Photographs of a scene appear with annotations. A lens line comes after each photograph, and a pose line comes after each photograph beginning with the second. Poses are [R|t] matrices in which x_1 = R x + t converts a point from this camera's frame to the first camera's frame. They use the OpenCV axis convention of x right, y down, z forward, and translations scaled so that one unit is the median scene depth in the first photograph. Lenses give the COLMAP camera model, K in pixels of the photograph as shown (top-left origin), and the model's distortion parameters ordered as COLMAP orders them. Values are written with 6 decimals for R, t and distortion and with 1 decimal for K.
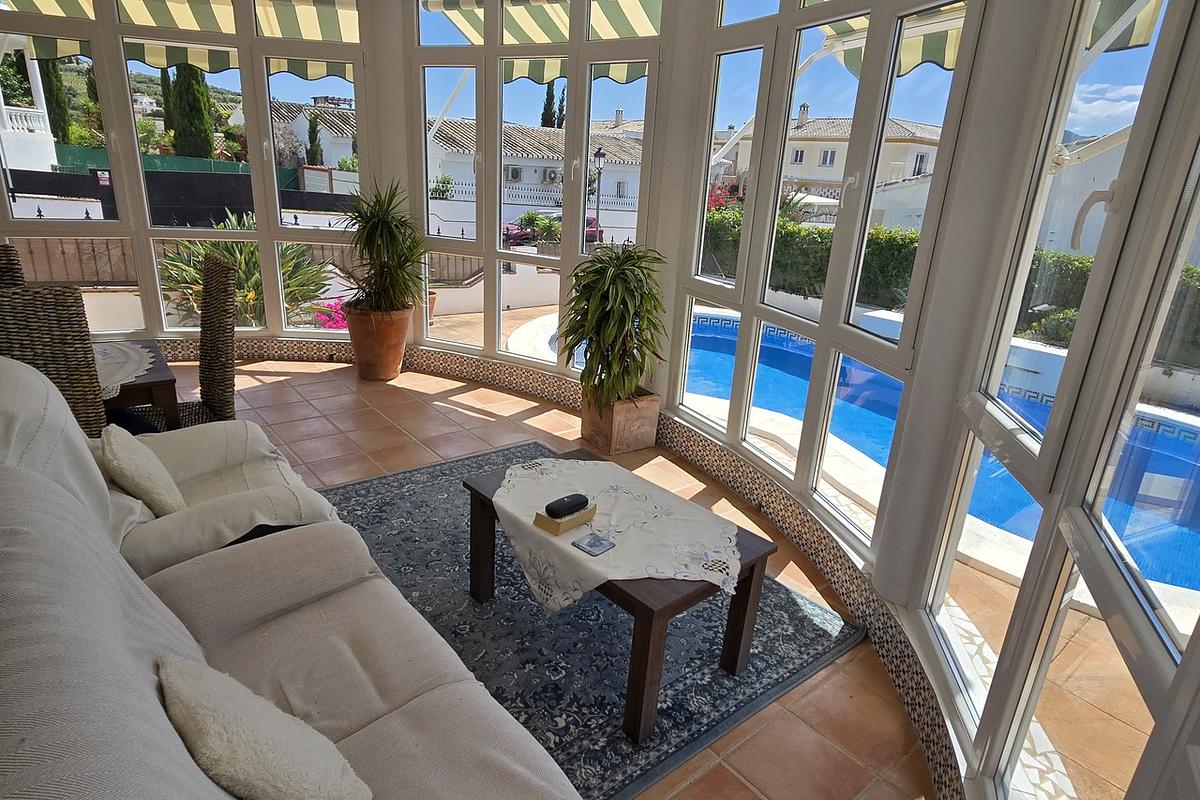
lens RADIAL K [[712.6, 0, 600.0], [0, 712.6, 400.0], [0, 0, 1]] dist [0.002547, 0.000258]
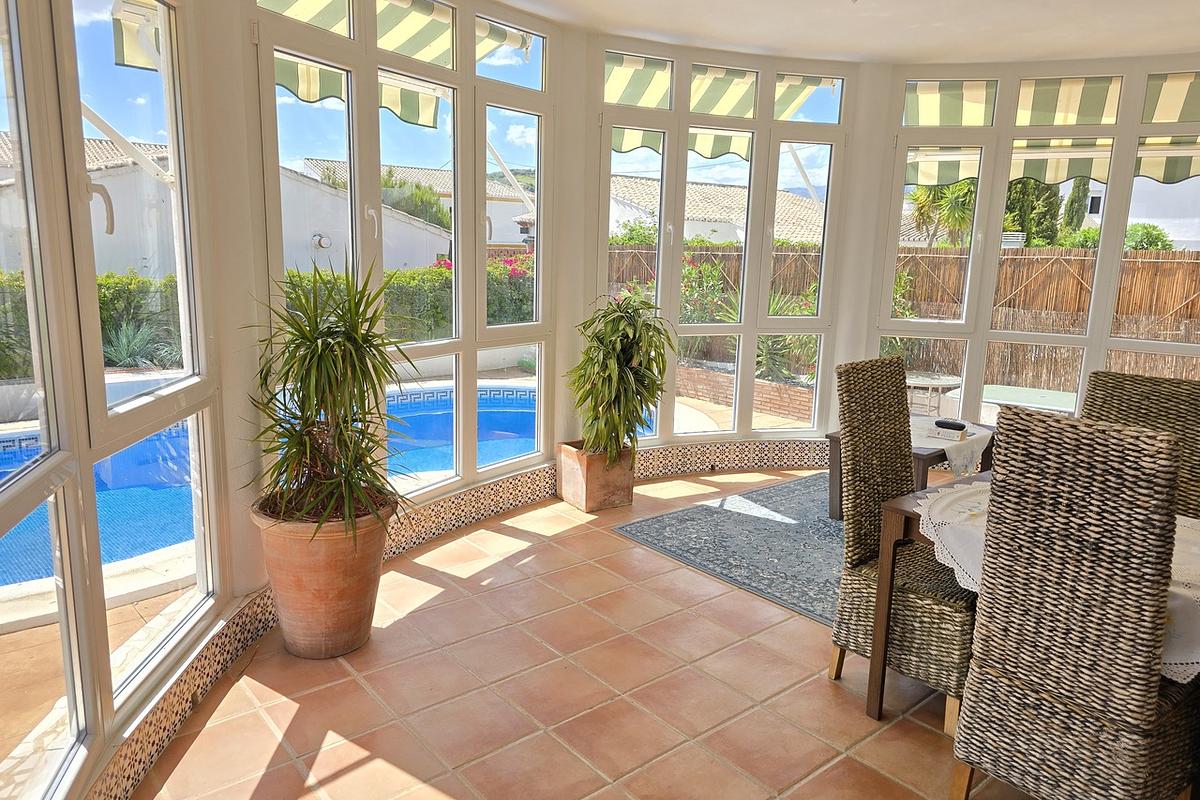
lens RADIAL K [[807.8, 0, 600.0], [0, 807.8, 400.0], [0, 0, 1]] dist [0.001902, 0.000082]
pose [[-0.043071, -0.227342, 0.972862, -0.857351], [0.296977, 0.926837, 0.229735, -0.270622], [-0.953913, 0.298812, 0.027596, 0.790878]]
